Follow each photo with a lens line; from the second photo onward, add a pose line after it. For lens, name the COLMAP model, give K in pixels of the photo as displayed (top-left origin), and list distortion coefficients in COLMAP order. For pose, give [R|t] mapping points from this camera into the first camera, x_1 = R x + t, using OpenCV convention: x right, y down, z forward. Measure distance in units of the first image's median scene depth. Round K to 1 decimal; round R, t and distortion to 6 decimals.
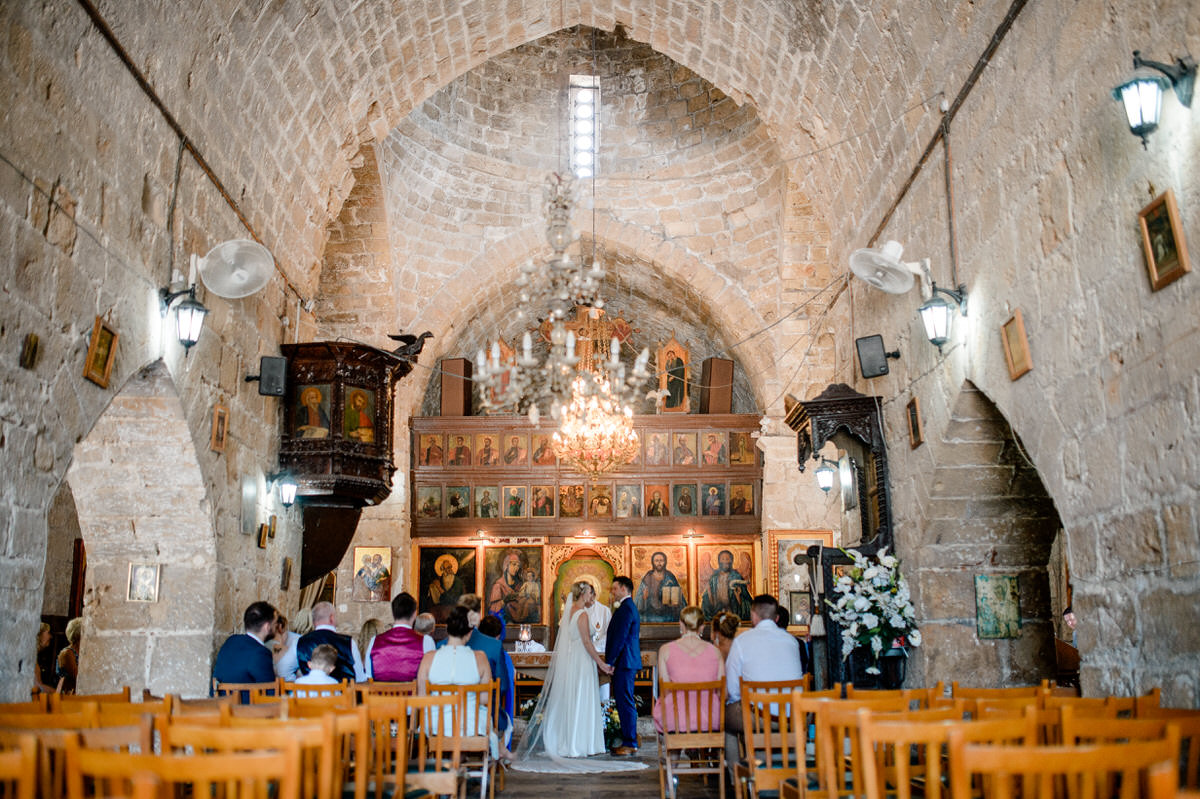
lens RADIAL K [[1216.8, 0, 600.0], [0, 1216.8, 390.1], [0, 0, 1]] dist [-0.046464, 0.108279]
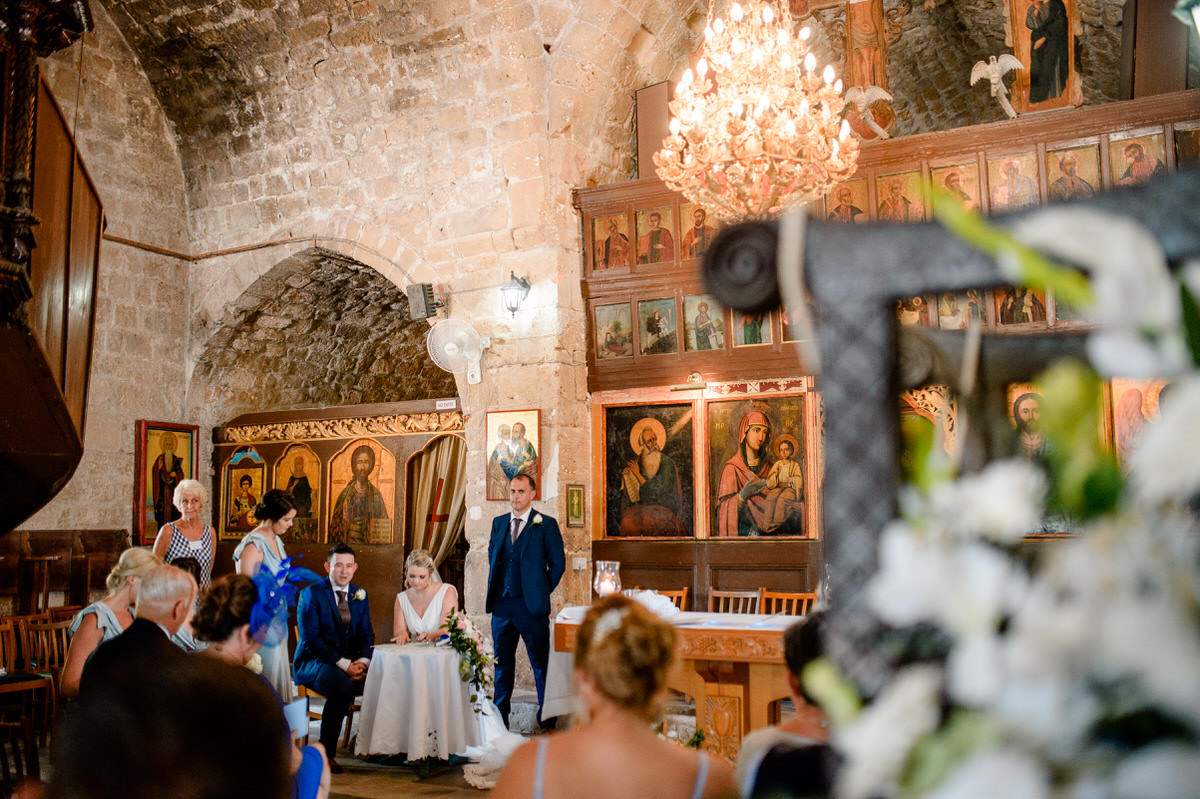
lens RADIAL K [[1216.8, 0, 600.0], [0, 1216.8, 390.1], [0, 0, 1]] dist [-0.046464, 0.108279]
pose [[0.868239, -0.054577, -0.493136, 0.141412], [0.106865, 0.991173, 0.078456, 0.074116], [0.484501, -0.120817, 0.866407, 0.486719]]
